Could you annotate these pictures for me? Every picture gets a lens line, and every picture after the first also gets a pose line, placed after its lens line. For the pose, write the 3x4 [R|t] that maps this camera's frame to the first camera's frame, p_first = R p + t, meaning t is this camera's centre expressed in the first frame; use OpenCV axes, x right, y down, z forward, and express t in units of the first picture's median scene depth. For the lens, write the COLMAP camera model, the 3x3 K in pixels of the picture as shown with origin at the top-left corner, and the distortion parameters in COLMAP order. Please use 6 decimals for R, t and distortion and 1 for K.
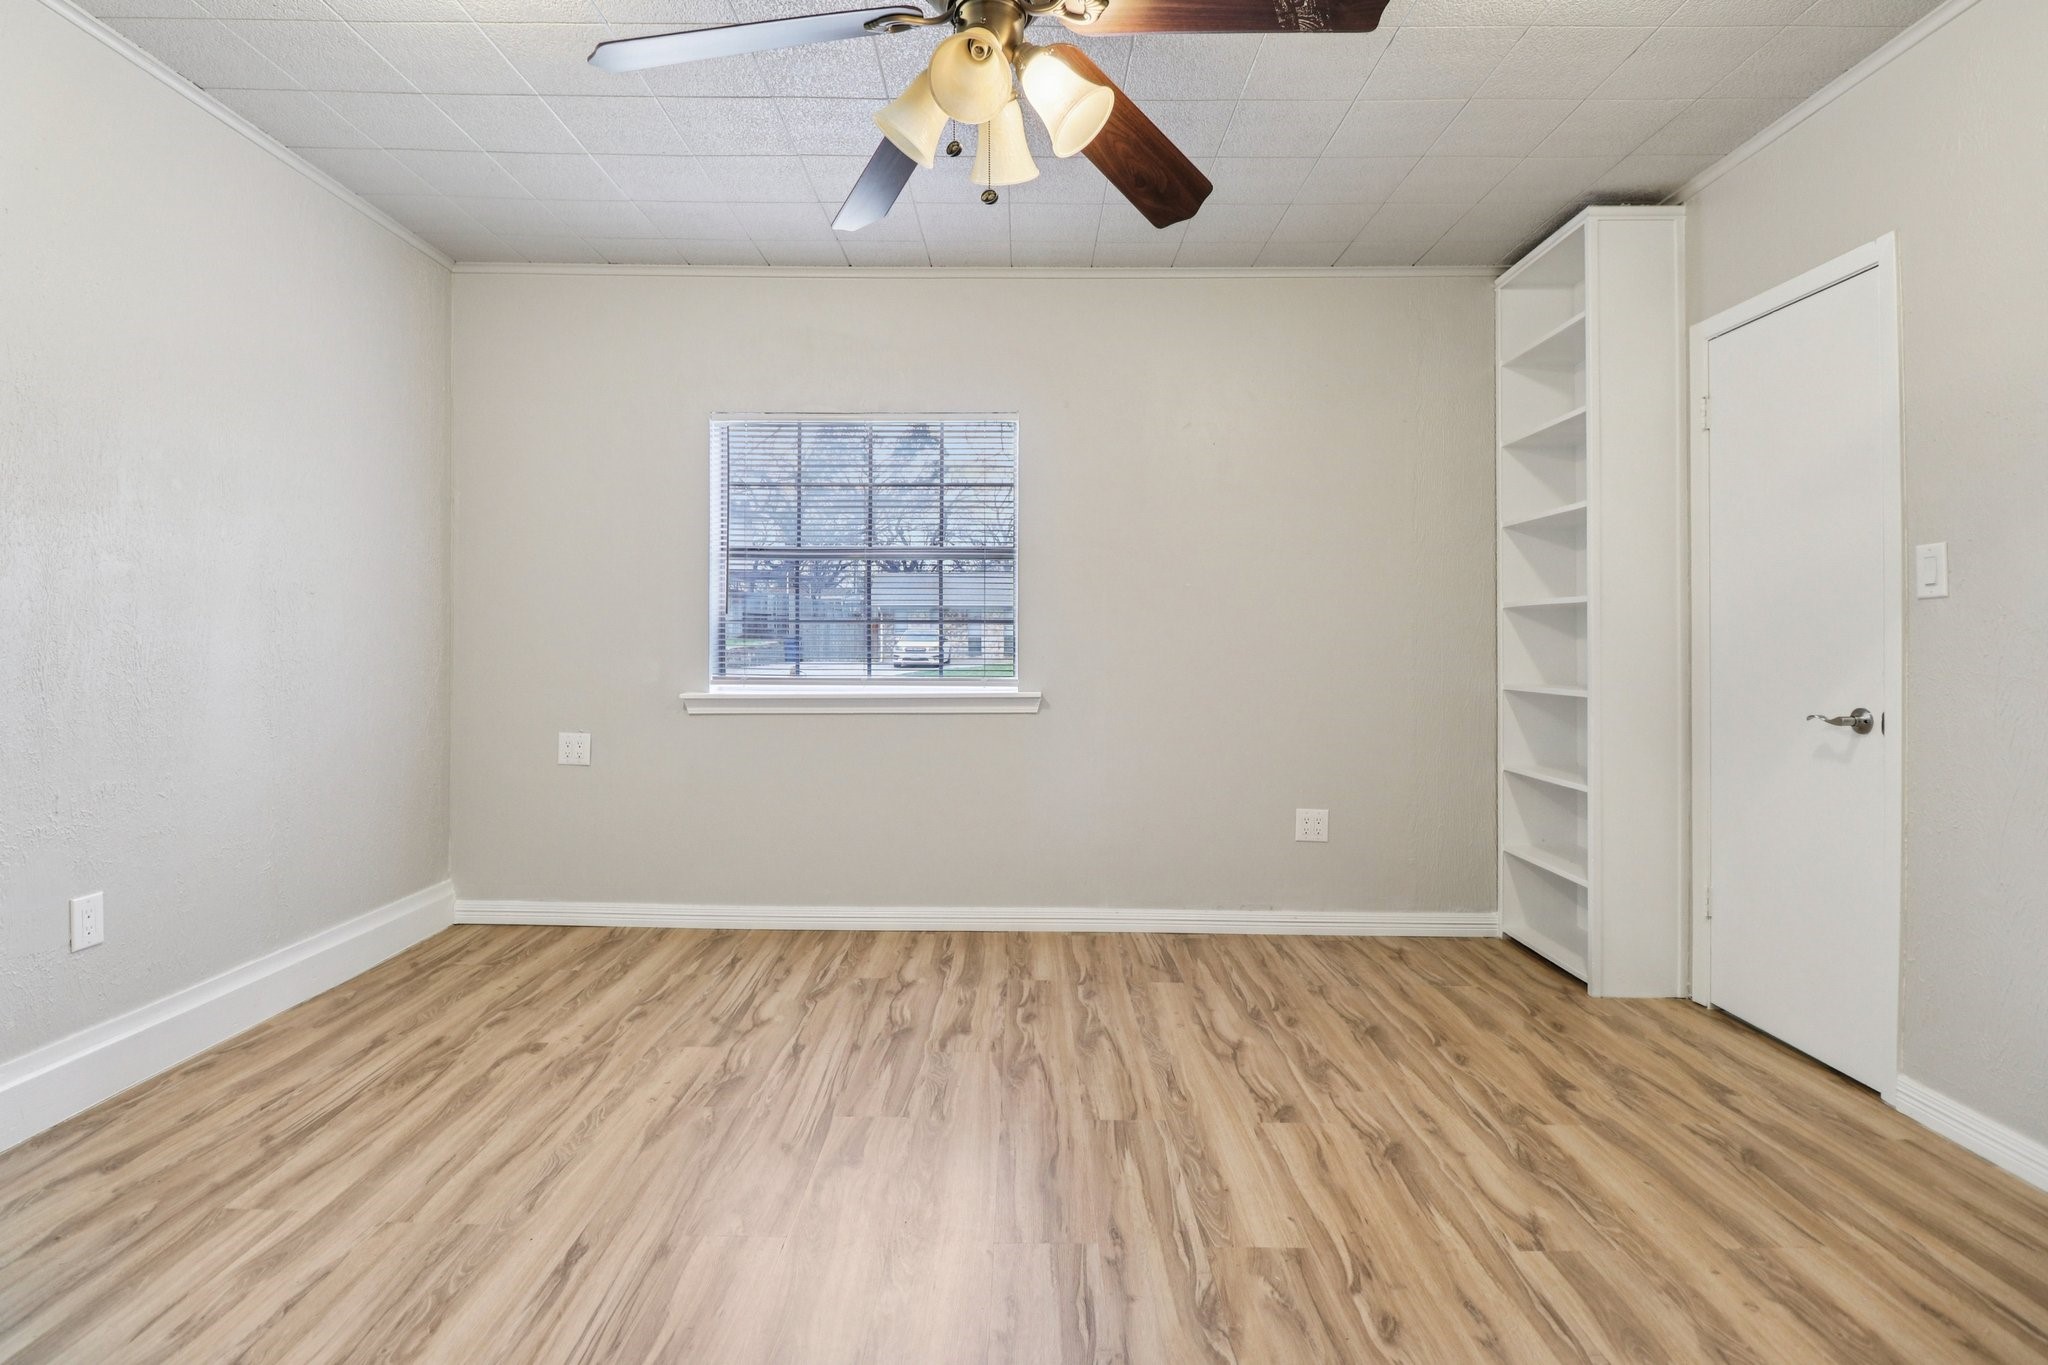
lens RADIAL K [[960.7, 0, 1013.9], [0, 960.7, 644.8], [0, 0, 1]] dist [0.001893, -0.013393]
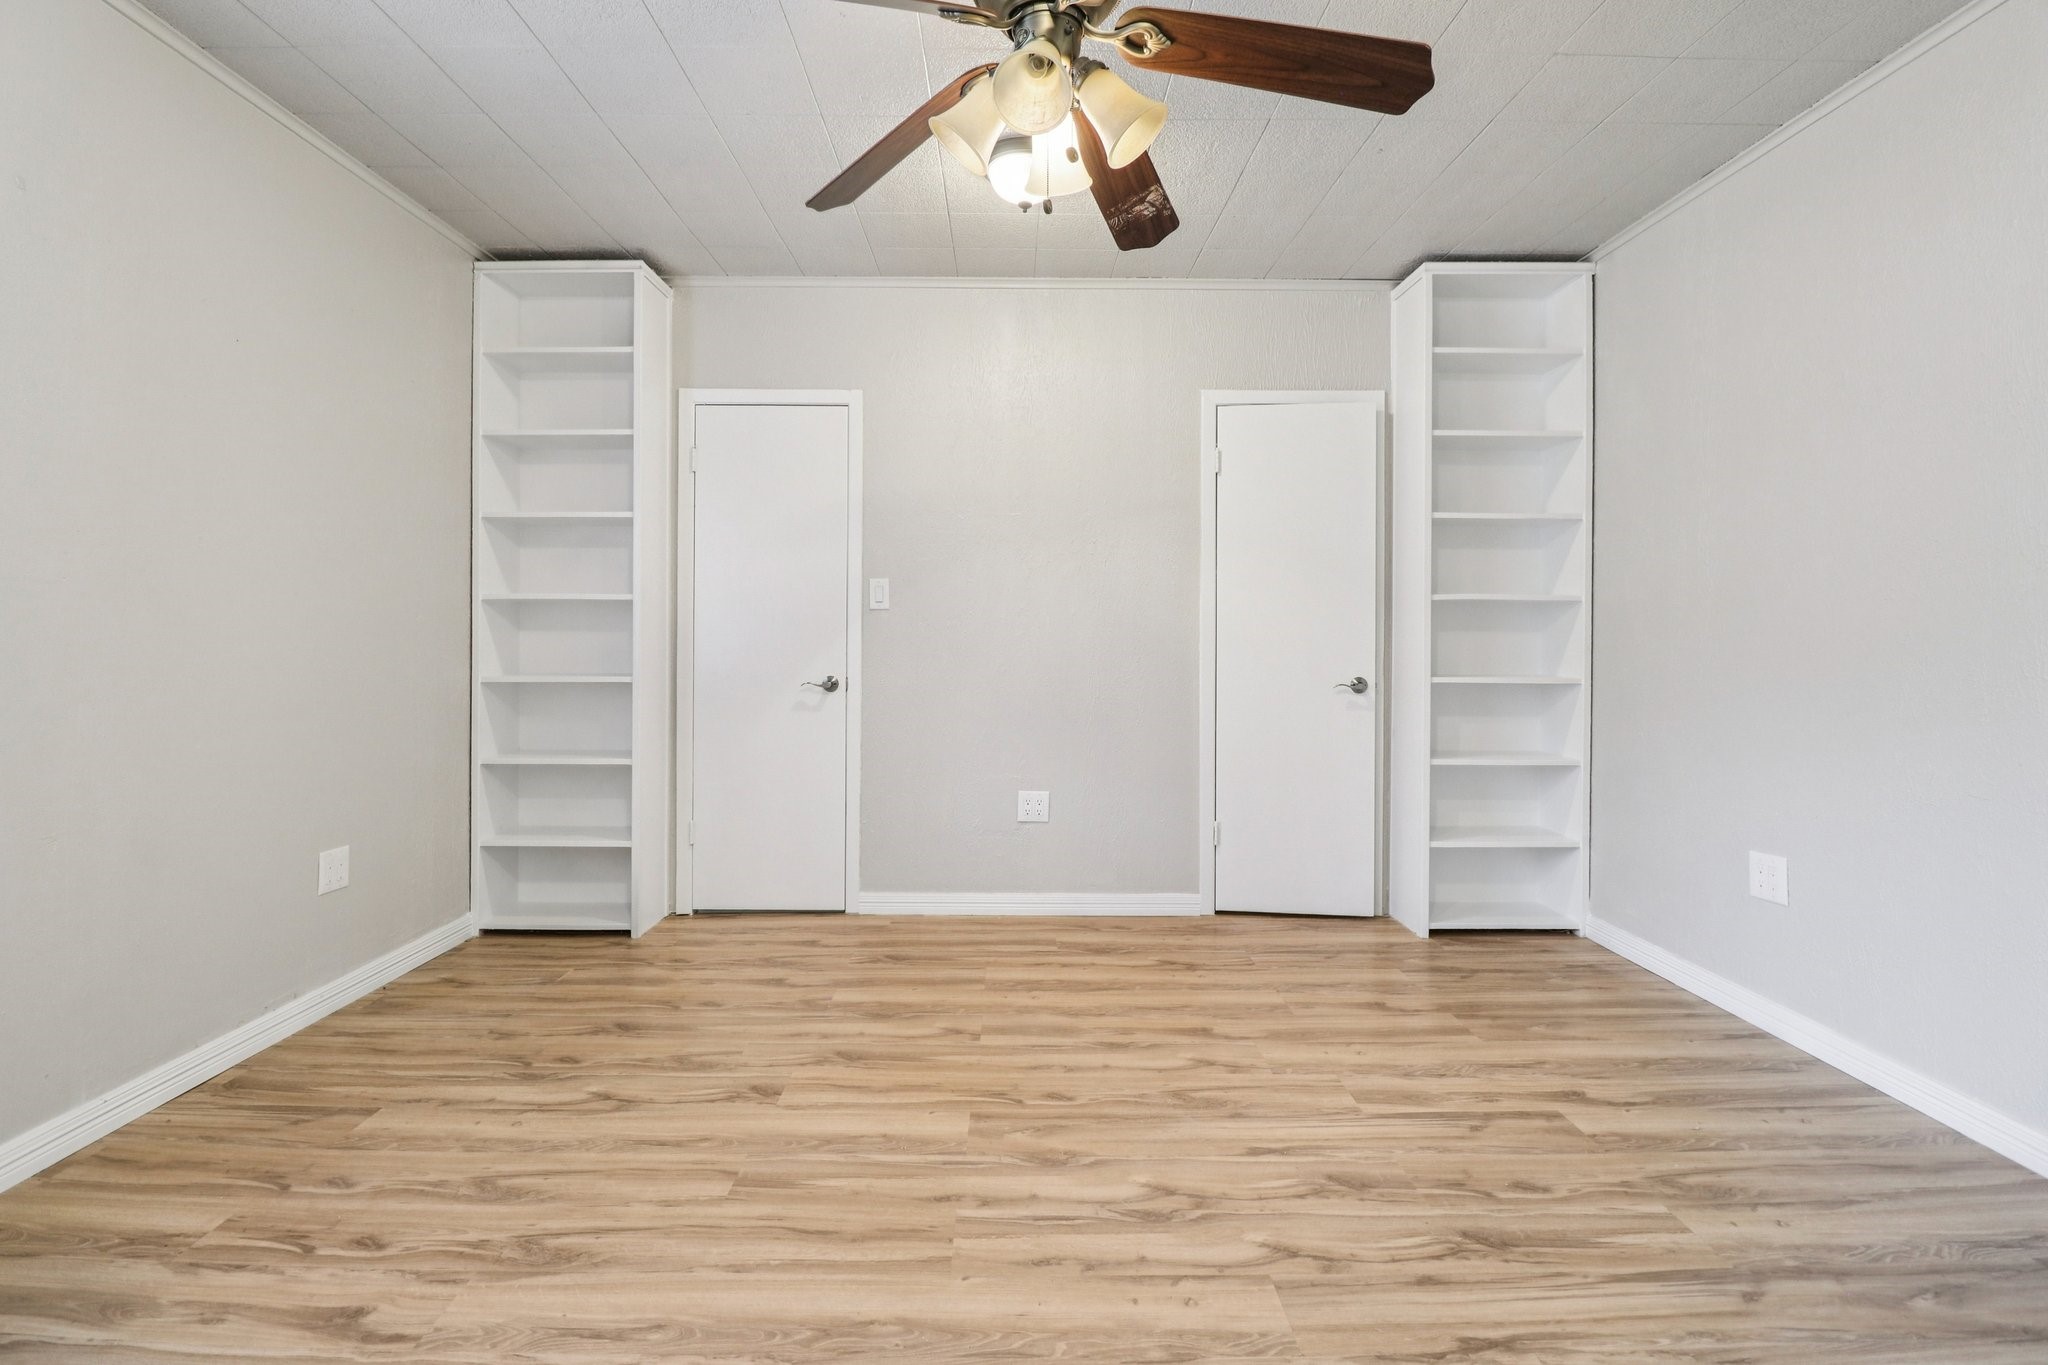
lens RADIAL K [[955.7, 0, 1003.1], [0, 955.7, 637.5], [0, 0, 1]] dist [0.002154, -0.013247]
pose [[-0.002104, -0.007168, 0.999972, -0.641281], [-0.000267, 0.999974, 0.007168, -0.009371], [-0.999998, -0.000251, -0.002106, 0.635245]]
